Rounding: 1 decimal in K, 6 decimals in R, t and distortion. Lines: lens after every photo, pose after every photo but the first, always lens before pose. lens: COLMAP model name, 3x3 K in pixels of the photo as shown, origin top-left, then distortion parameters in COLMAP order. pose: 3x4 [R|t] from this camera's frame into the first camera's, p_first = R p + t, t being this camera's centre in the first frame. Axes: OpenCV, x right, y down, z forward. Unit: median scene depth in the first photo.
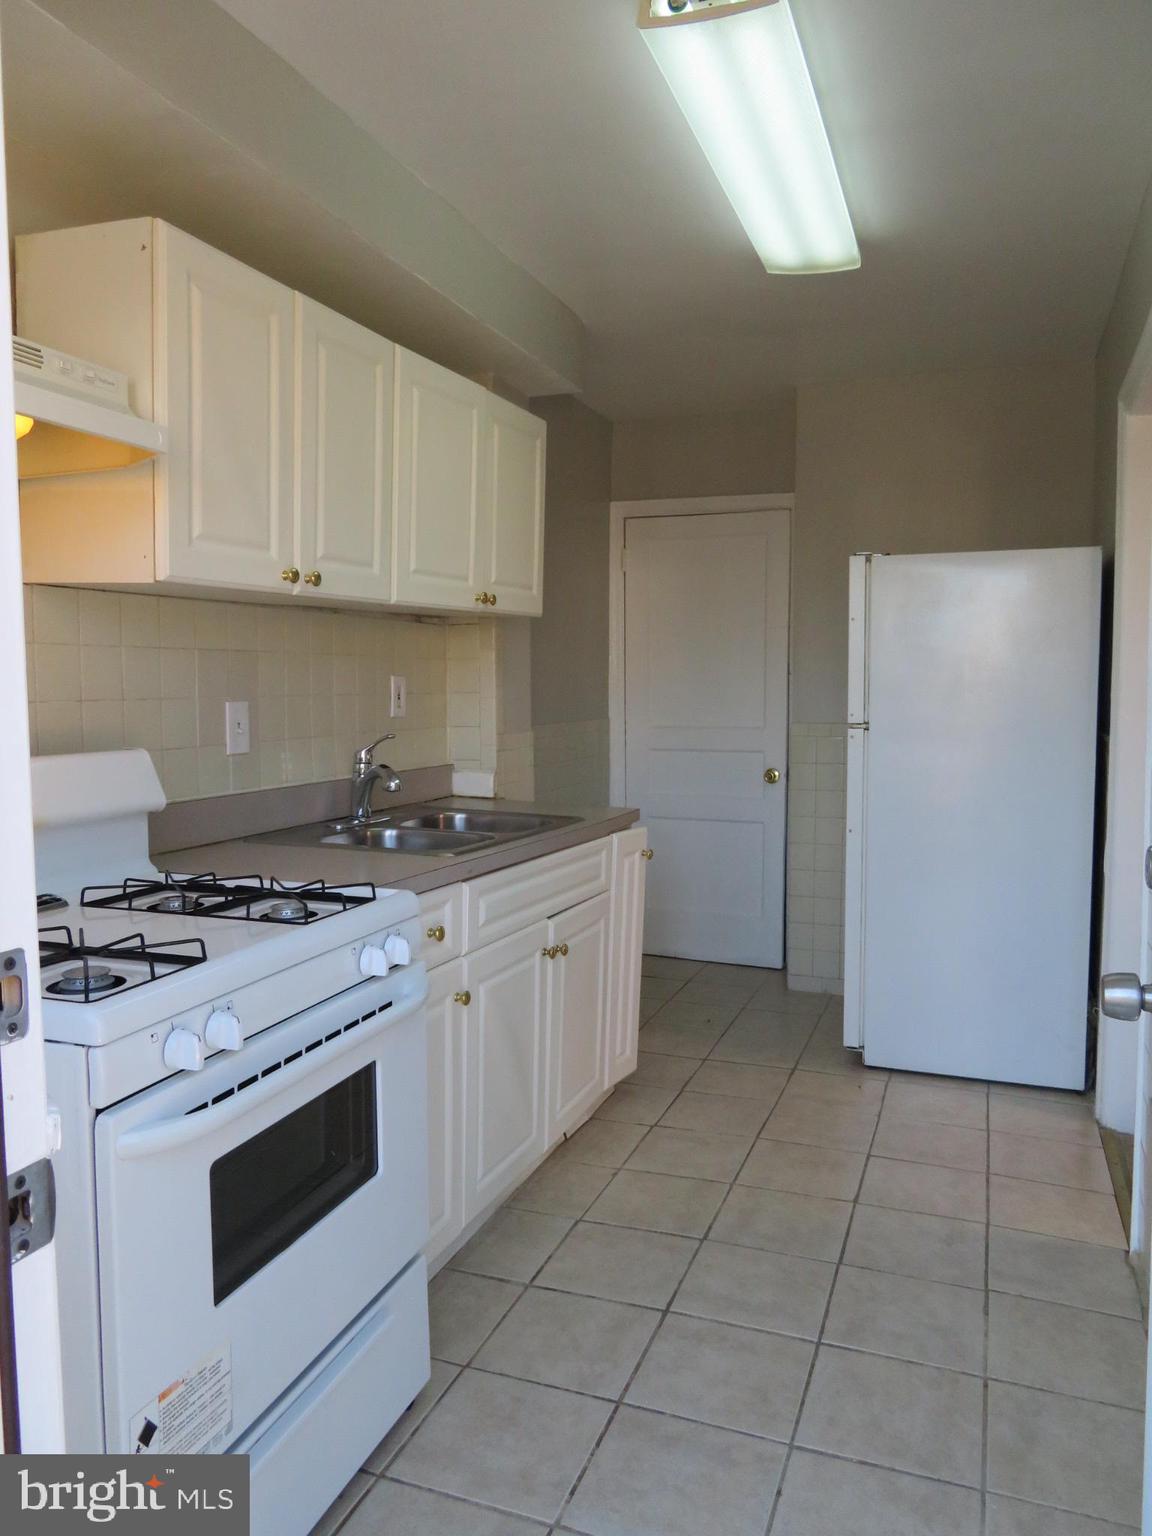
lens RADIAL K [[1100.4, 0, 574.0], [0, 1100.4, 768.0], [0, 0, 1]] dist [-0.007986, 0.003086]
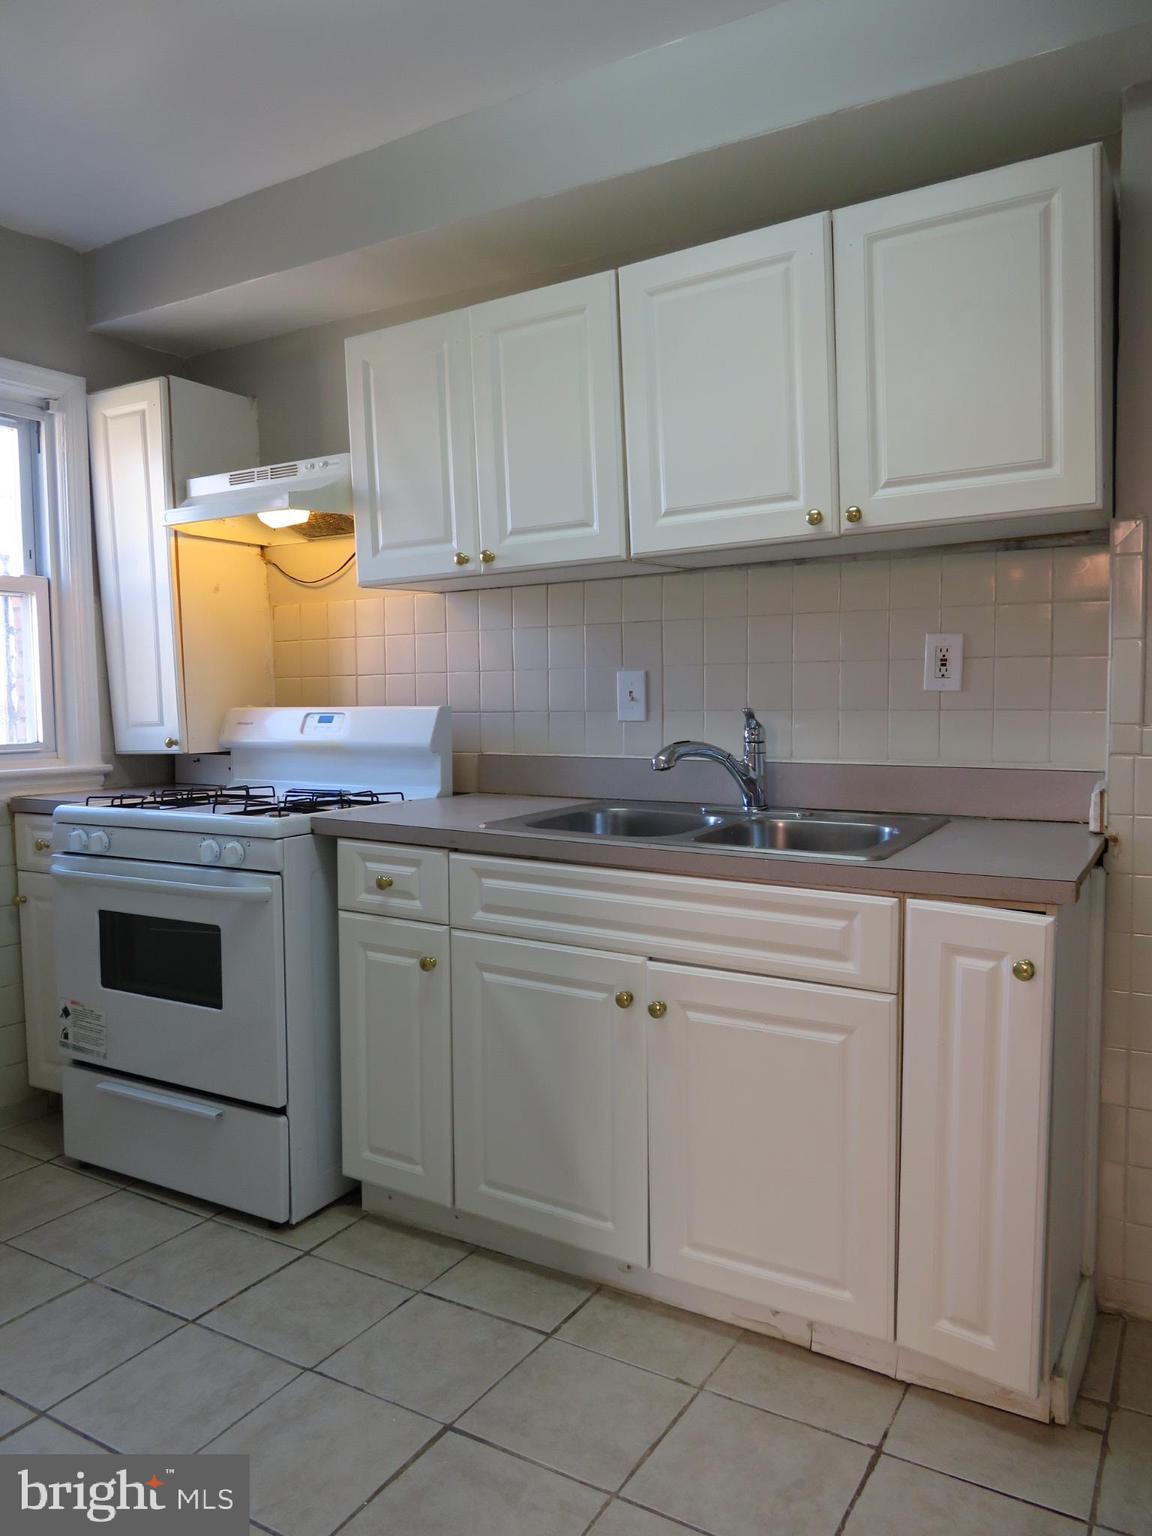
lens RADIAL K [[1100.4, 0, 574.0], [0, 1100.4, 768.0], [0, 0, 1]] dist [-0.007986, 0.003086]
pose [[-0.171751, 0.068584, -0.982750, 0.918781], [-0.065546, 0.994568, 0.080864, -0.061617], [0.982957, 0.078304, -0.166323, 1.398003]]
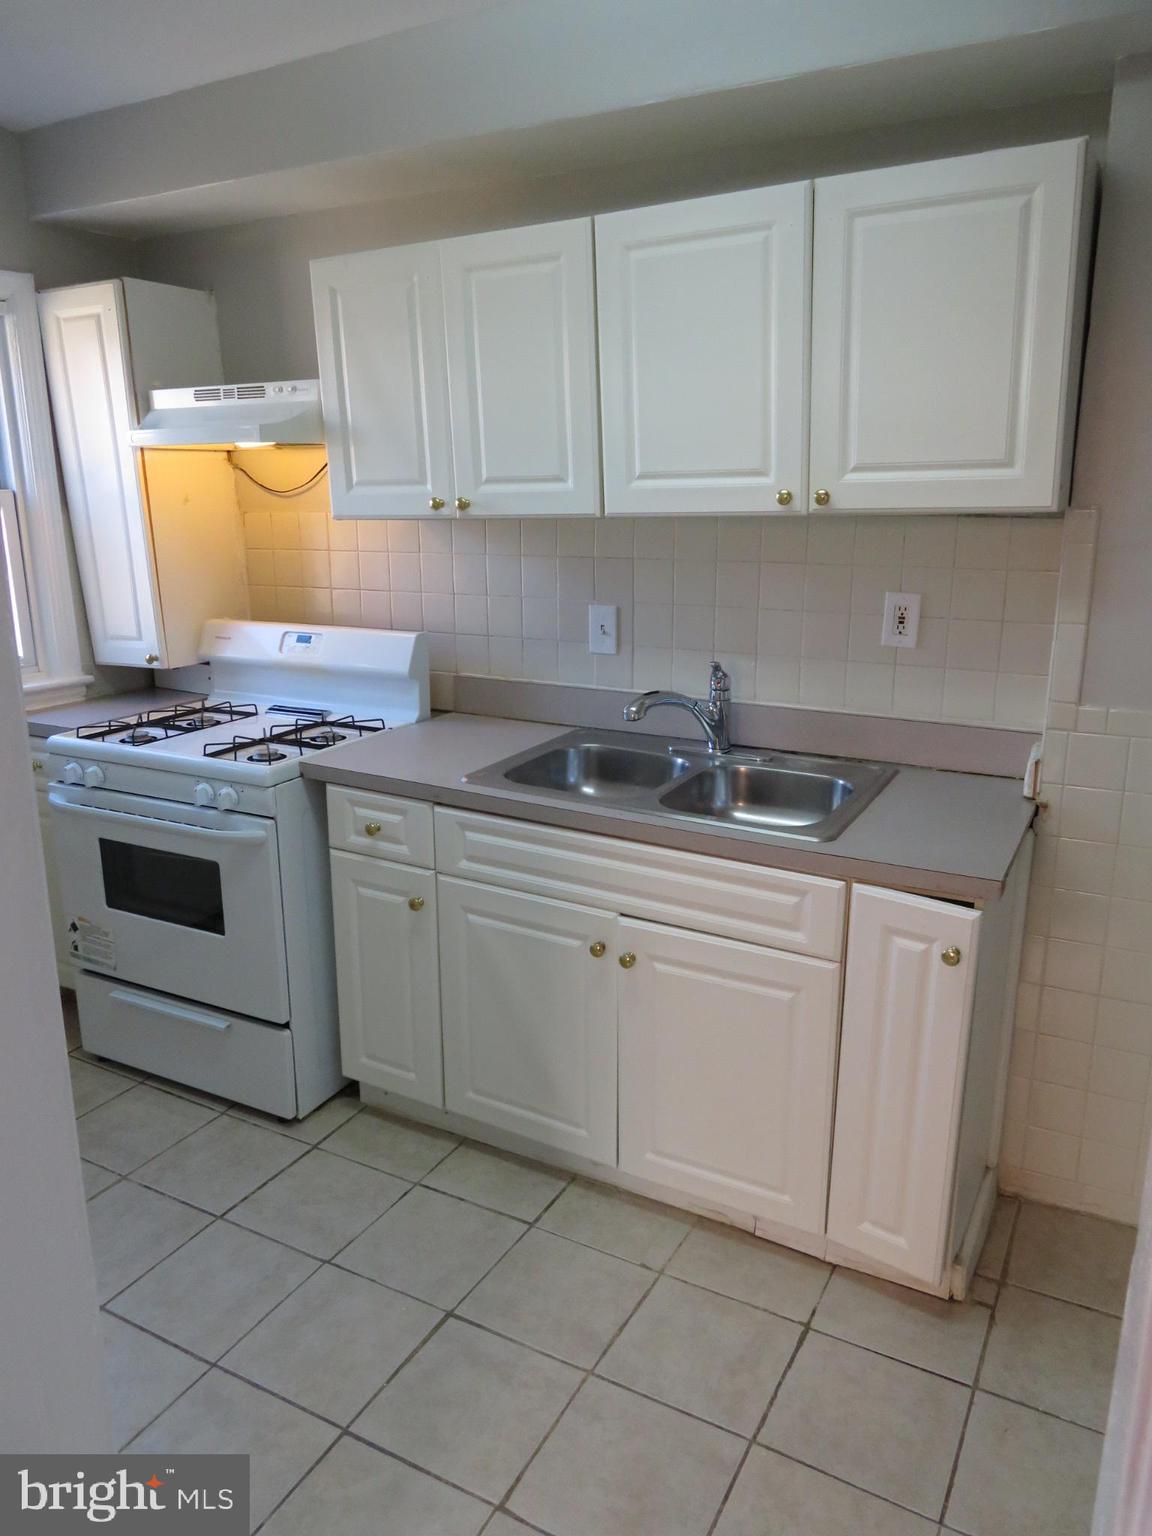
lens RADIAL K [[1100.4, 0, 574.0], [0, 1100.4, 768.0], [0, 0, 1]] dist [-0.007986, 0.003086]
pose [[-0.136760, 0.253911, -0.957510, 0.960770], [-0.070140, 0.961684, 0.265036, -0.237378], [0.988118, 0.103406, -0.113711, 1.377397]]
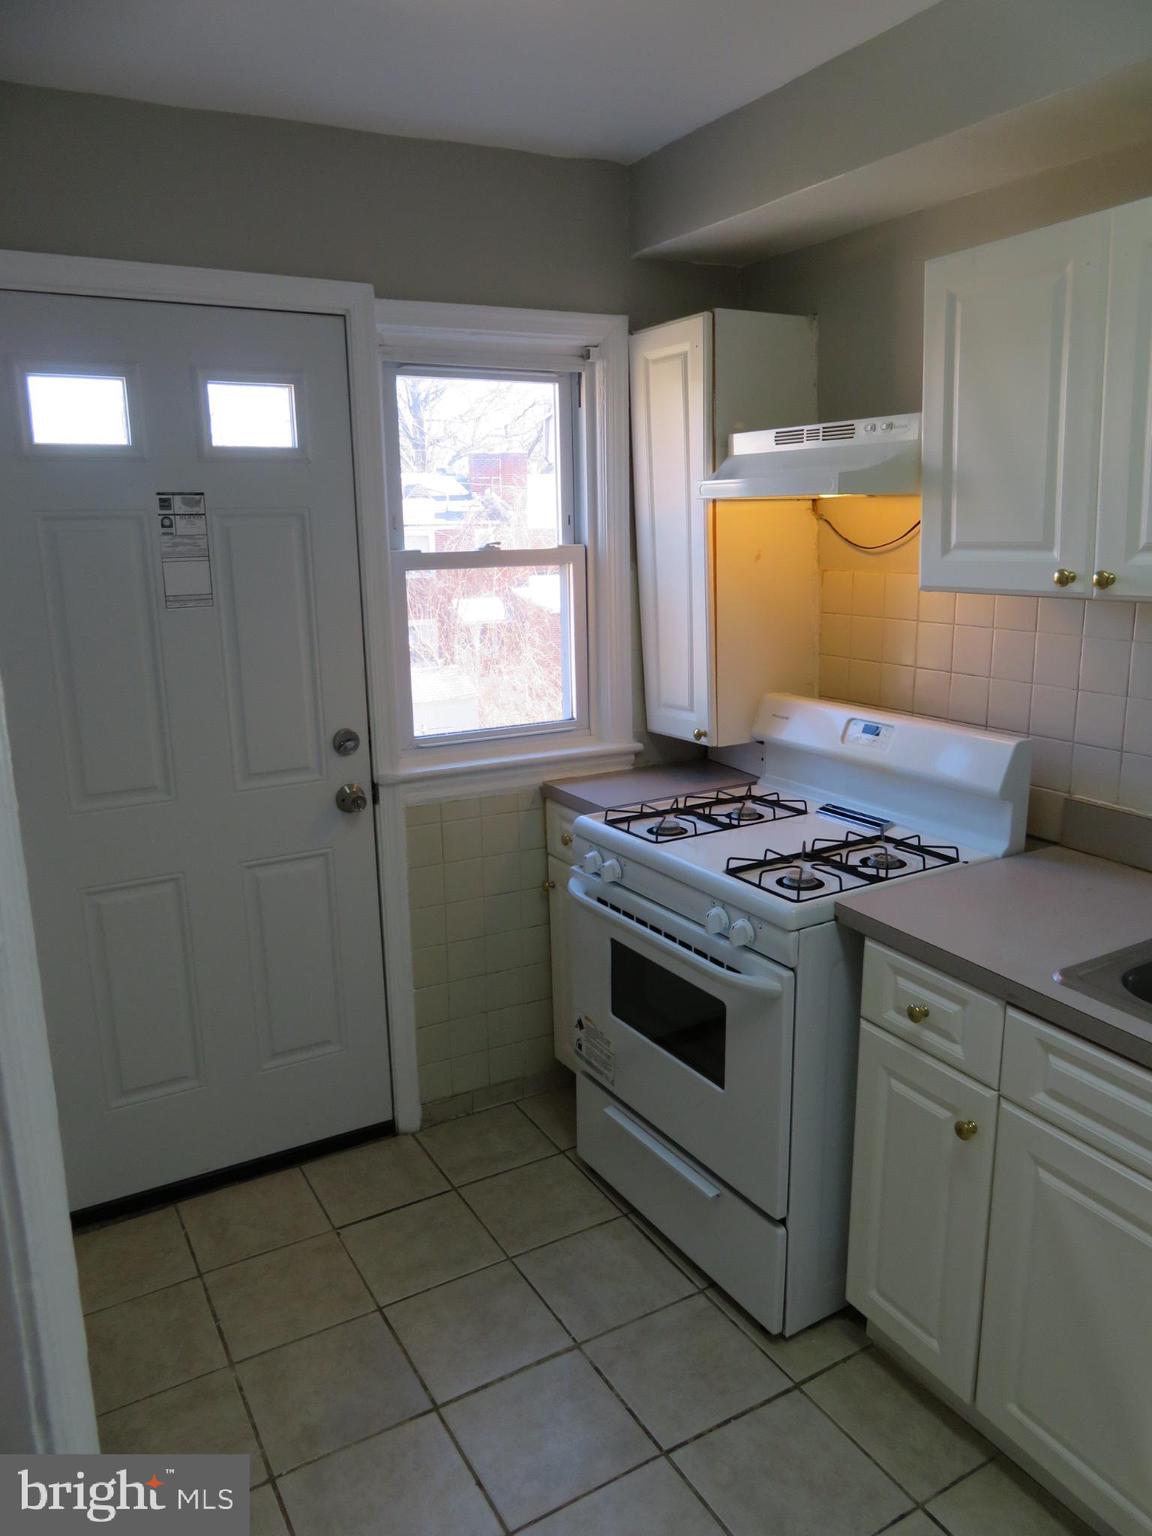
lens RADIAL K [[1102.2, 0, 575.0], [0, 1102.2, 765.3], [0, 0, 1]] dist [-0.006480, 0.000144]
pose [[-0.628999, 0.188022, -0.754326, 0.672965], [-0.040272, 0.961128, 0.273150, -0.265489], [0.776363, 0.202189, -0.596977, 1.308579]]
